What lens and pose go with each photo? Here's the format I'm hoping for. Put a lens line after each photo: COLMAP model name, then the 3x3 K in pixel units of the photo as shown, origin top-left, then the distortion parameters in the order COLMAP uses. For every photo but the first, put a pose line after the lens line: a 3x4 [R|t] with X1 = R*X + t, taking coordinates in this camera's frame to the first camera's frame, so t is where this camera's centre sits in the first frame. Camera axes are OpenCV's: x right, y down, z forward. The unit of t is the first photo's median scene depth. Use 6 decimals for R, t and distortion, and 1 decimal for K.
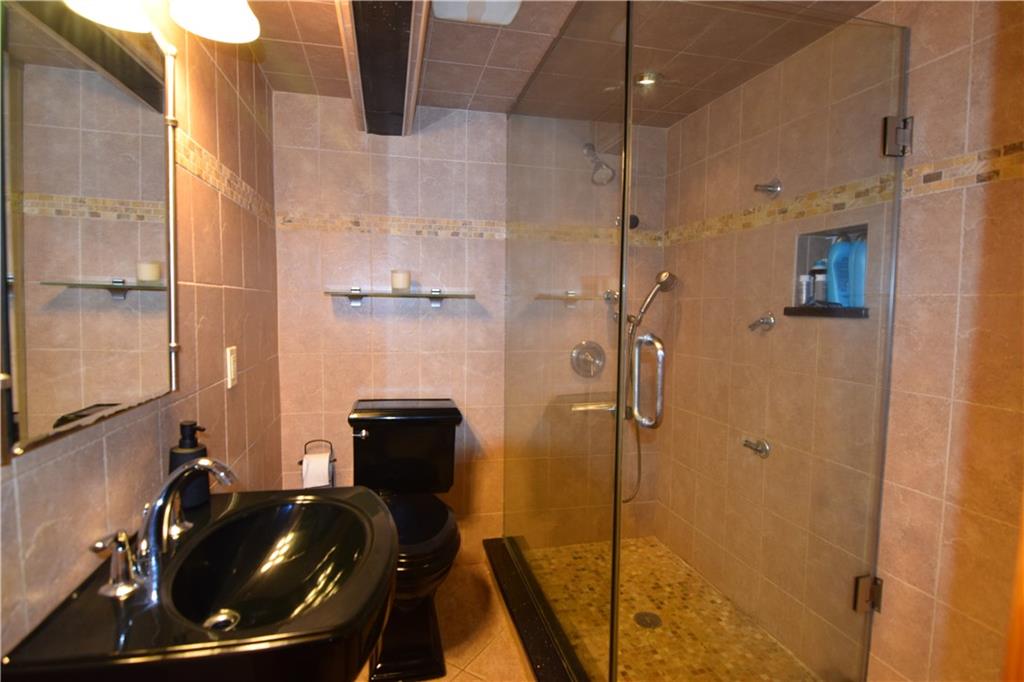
lens RADIAL K [[504.9, 0, 512.0], [0, 504.9, 341.0], [0, 0, 1]] dist [-0.003313, -0.013182]
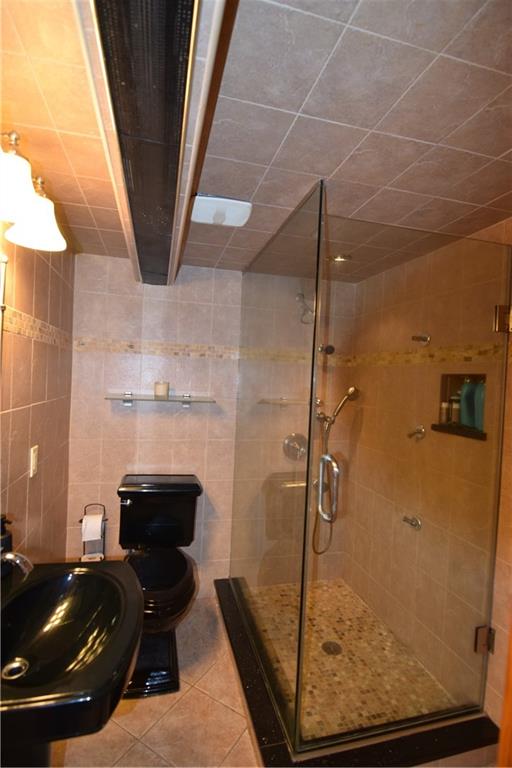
lens RADIAL K [[378.7, 0, 256.0], [0, 378.7, 384.0], [0, 0, 1]] dist [-0.003313, -0.013182]
pose [[0.999315, 0.033205, 0.016311, 0.025228], [-0.032255, 0.997941, -0.055442, -0.093257], [-0.018119, 0.054877, 0.998329, -0.049323]]
